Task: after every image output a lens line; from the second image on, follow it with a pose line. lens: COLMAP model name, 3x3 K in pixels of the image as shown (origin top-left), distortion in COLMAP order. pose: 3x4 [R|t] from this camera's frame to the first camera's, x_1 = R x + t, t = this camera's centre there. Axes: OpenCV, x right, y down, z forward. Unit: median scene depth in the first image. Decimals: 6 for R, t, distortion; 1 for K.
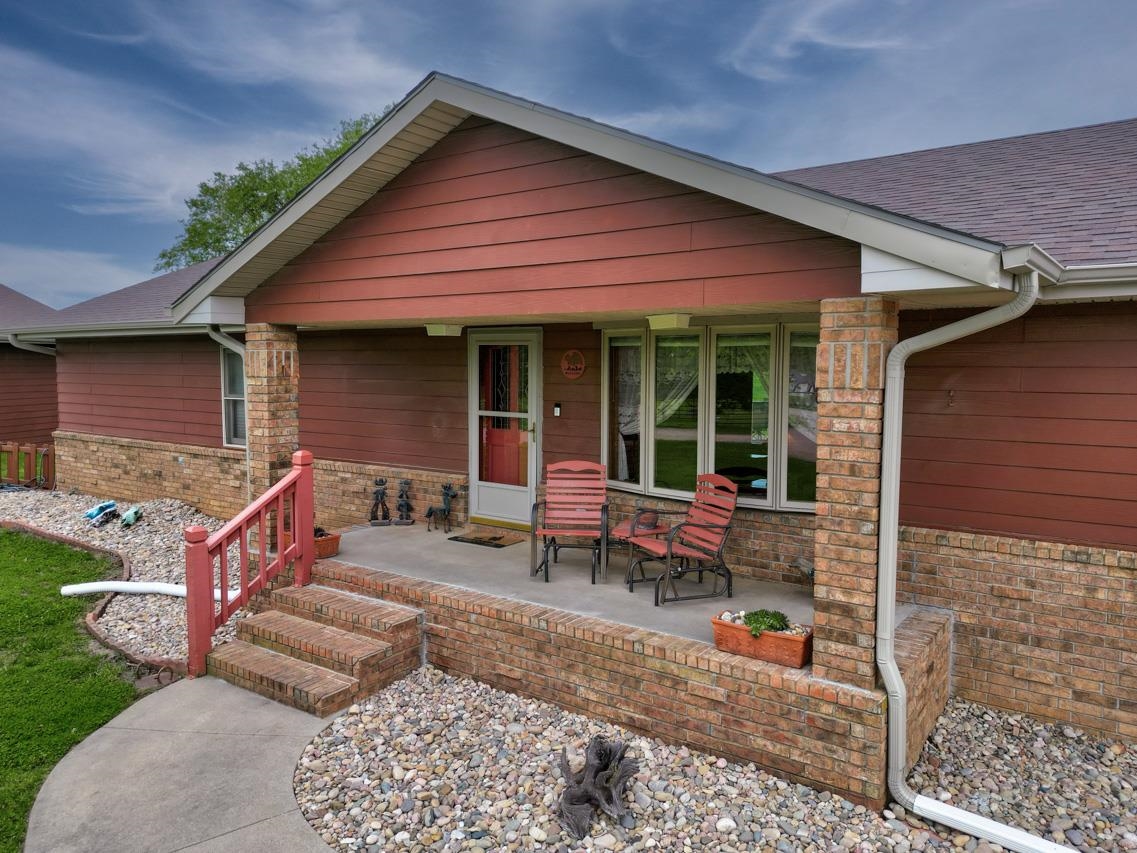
lens RADIAL K [[796.5, 0, 586.8], [0, 796.5, 422.7], [0, 0, 1]] dist [0.090479, -0.106780]
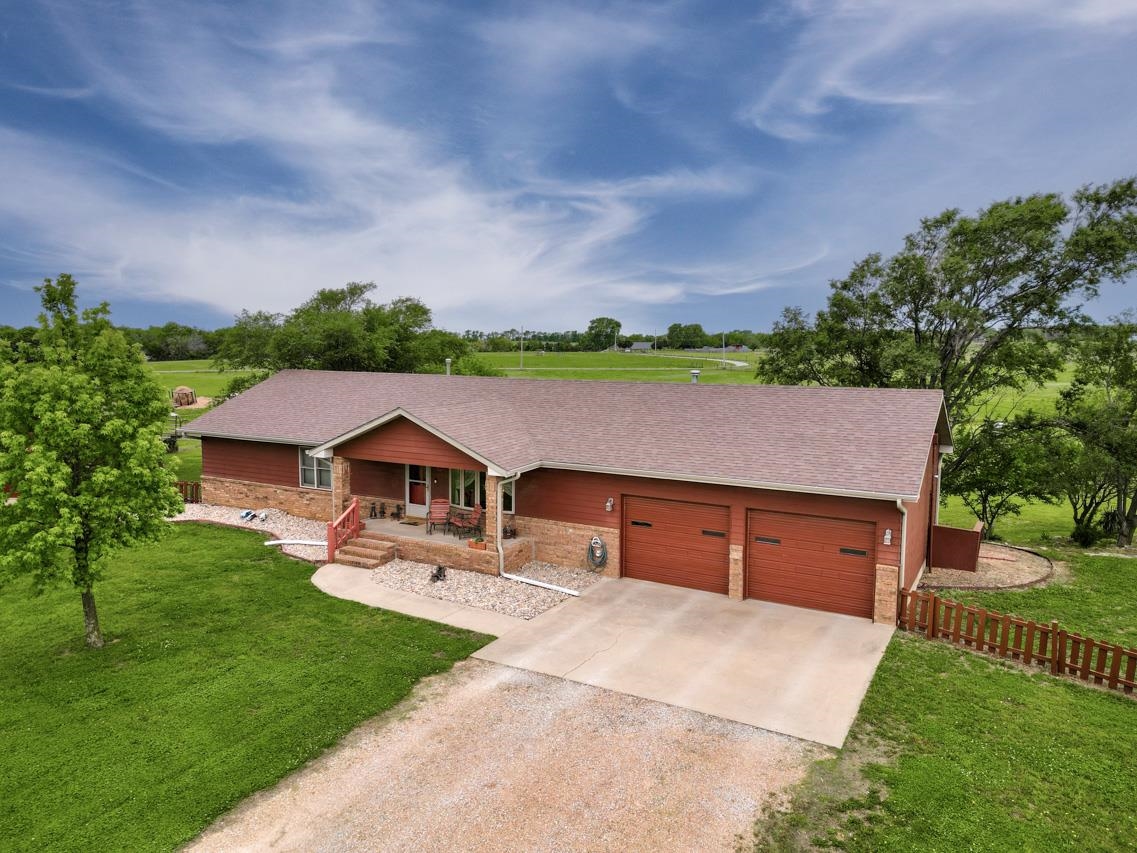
lens RADIAL K [[796.5, 0, 586.8], [0, 796.5, 422.7], [0, 0, 1]] dist [0.090479, -0.106780]
pose [[0.994404, -0.010489, 0.105120, 0.270362], [0.007071, 0.999436, 0.032833, -0.409145], [-0.105405, -0.031906, 0.993917, -2.581725]]
